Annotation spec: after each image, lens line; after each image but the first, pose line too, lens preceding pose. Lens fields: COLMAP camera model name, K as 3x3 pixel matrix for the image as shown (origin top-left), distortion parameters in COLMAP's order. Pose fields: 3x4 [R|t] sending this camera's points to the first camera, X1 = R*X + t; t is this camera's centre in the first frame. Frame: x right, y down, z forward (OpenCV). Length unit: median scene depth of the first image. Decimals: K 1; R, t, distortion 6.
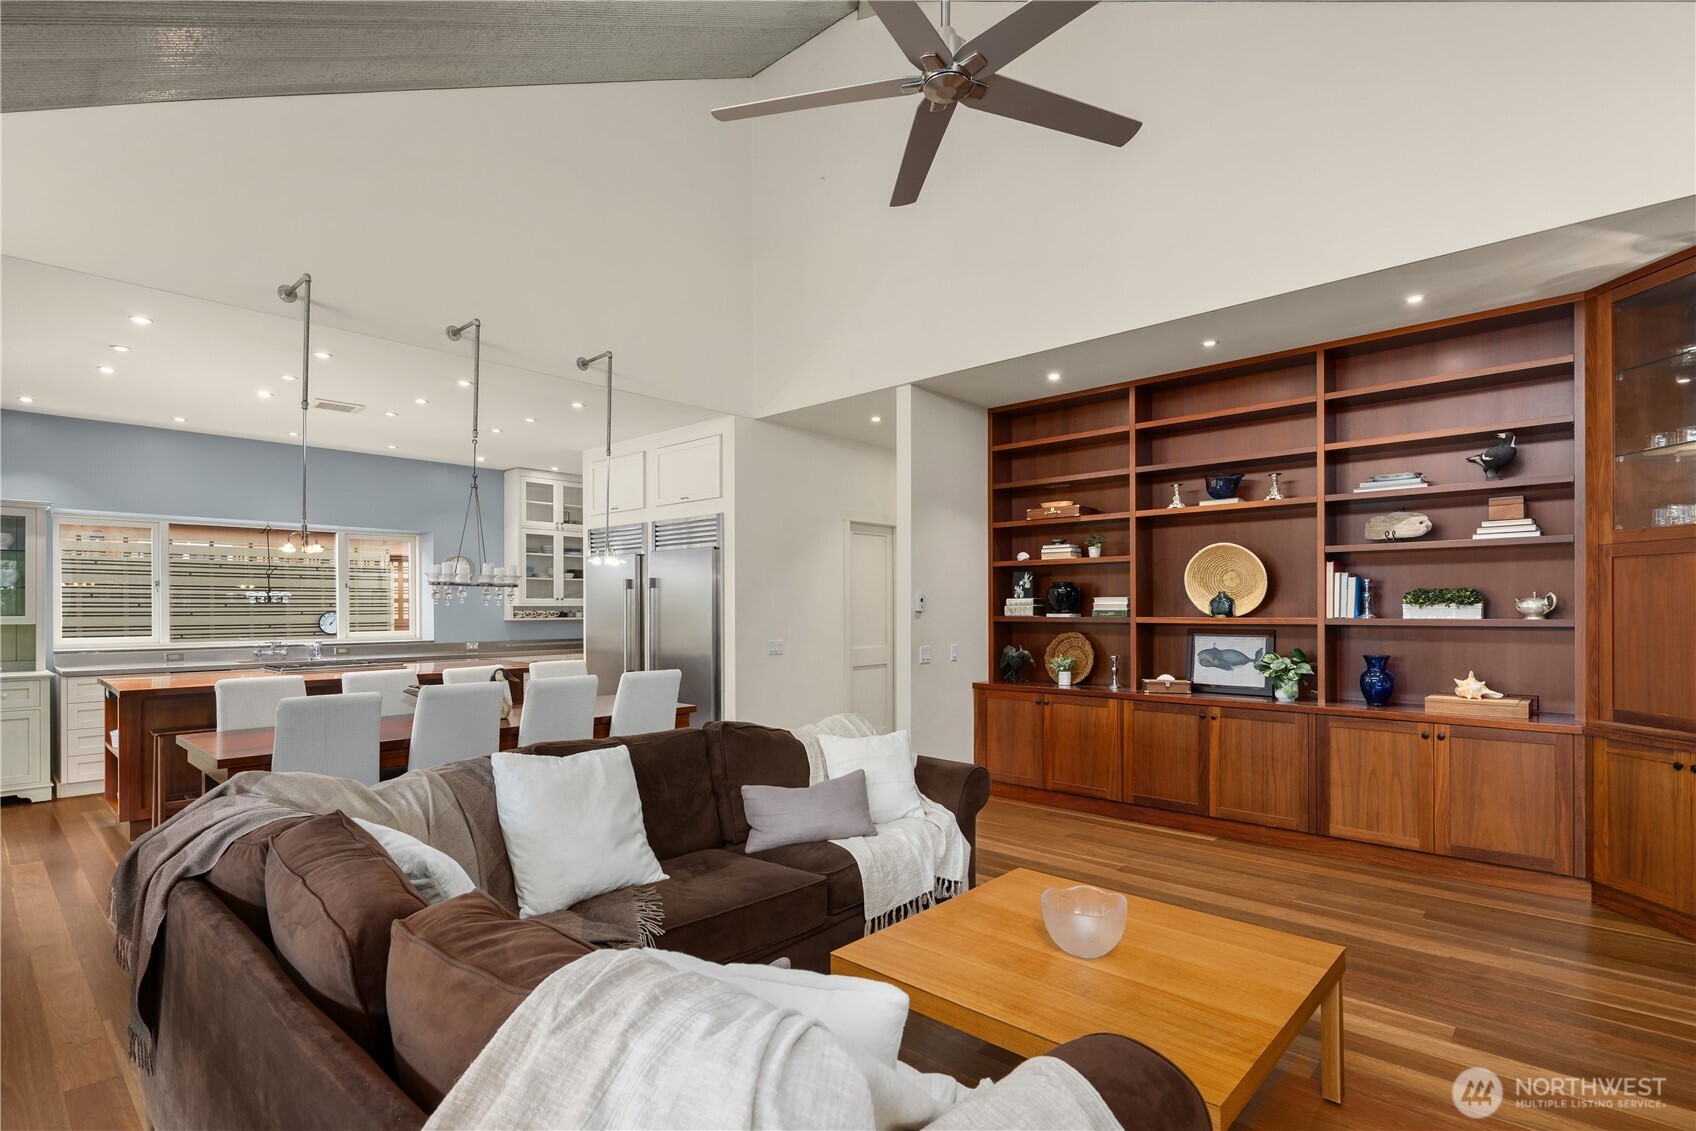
lens RADIAL K [[823.6, 0, 864.5], [0, 823.6, 605.4], [0, 0, 1]] dist [0.009611, -0.003608]
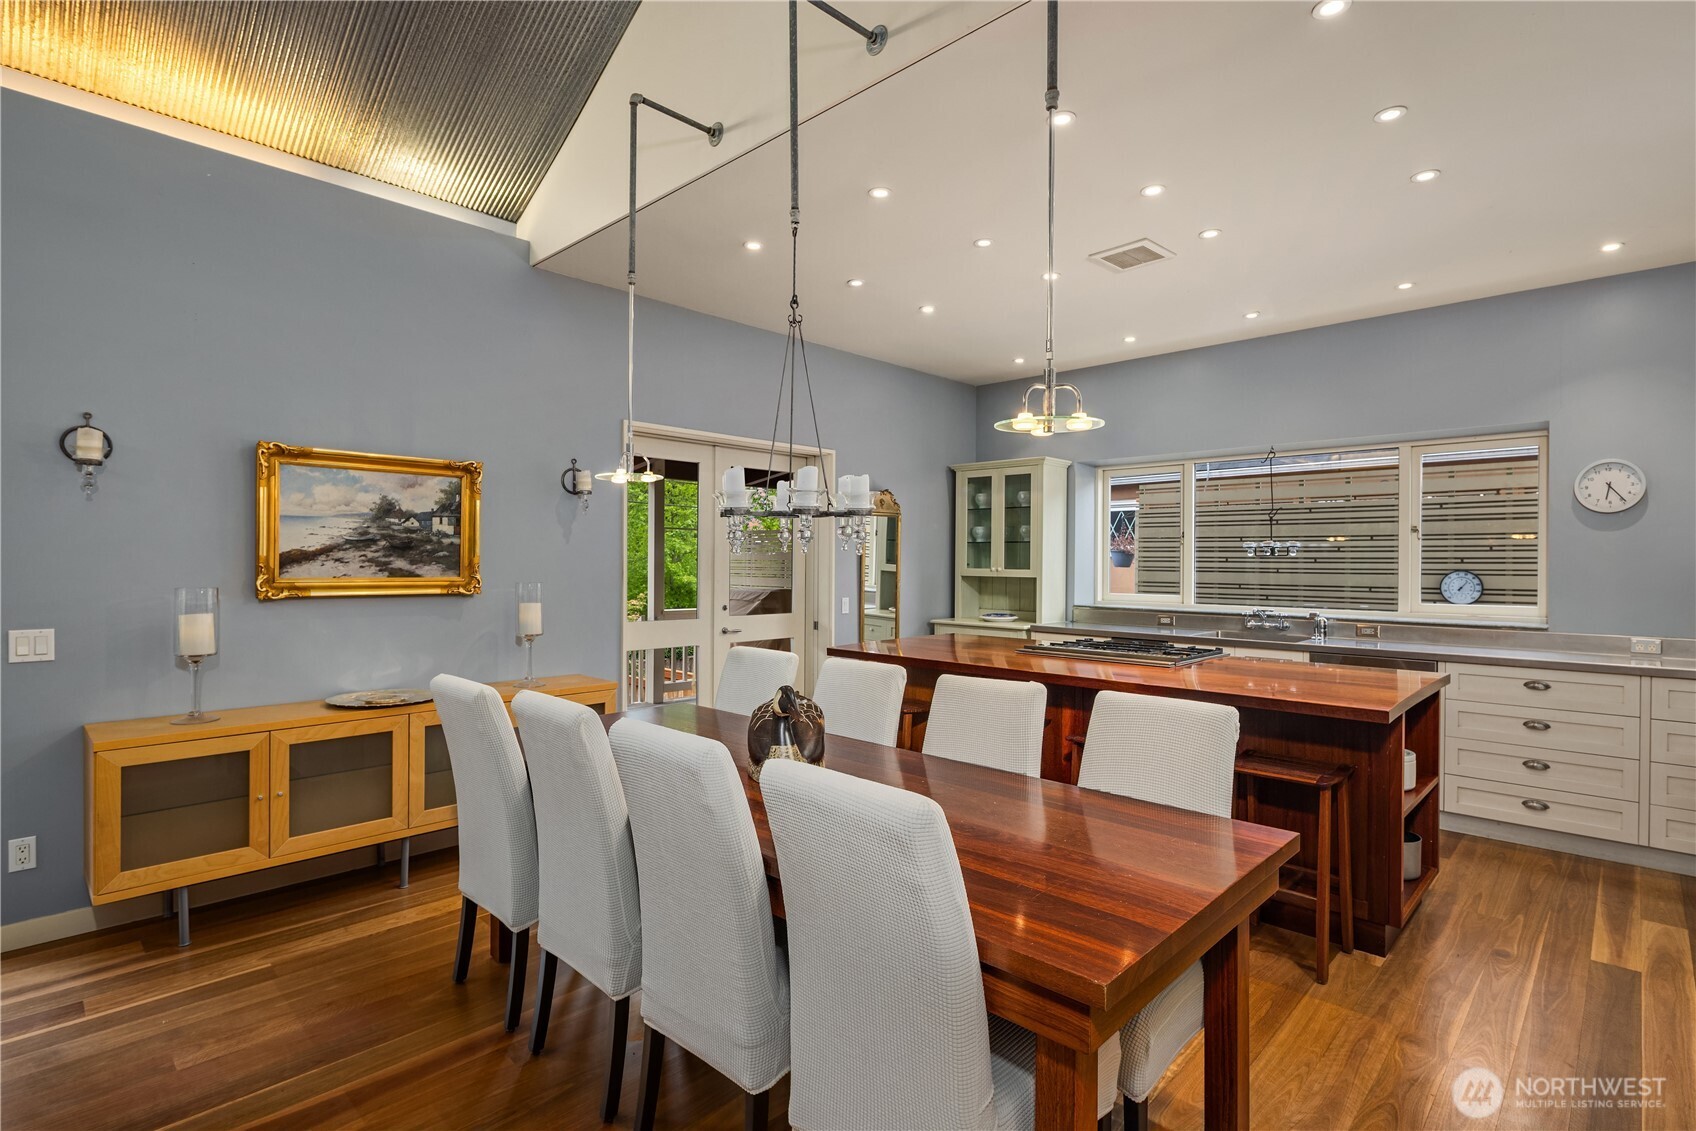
lens RADIAL K [[823.6, 0, 842.8], [0, 823.6, 567.2], [0, 0, 1]] dist [0.009611, -0.003608]
pose [[-0.026825, 0.008426, -0.999605, 0.025966], [-0.004826, 0.999952, 0.008558, 0.002501], [0.999628, 0.005054, -0.026783, 0.808179]]
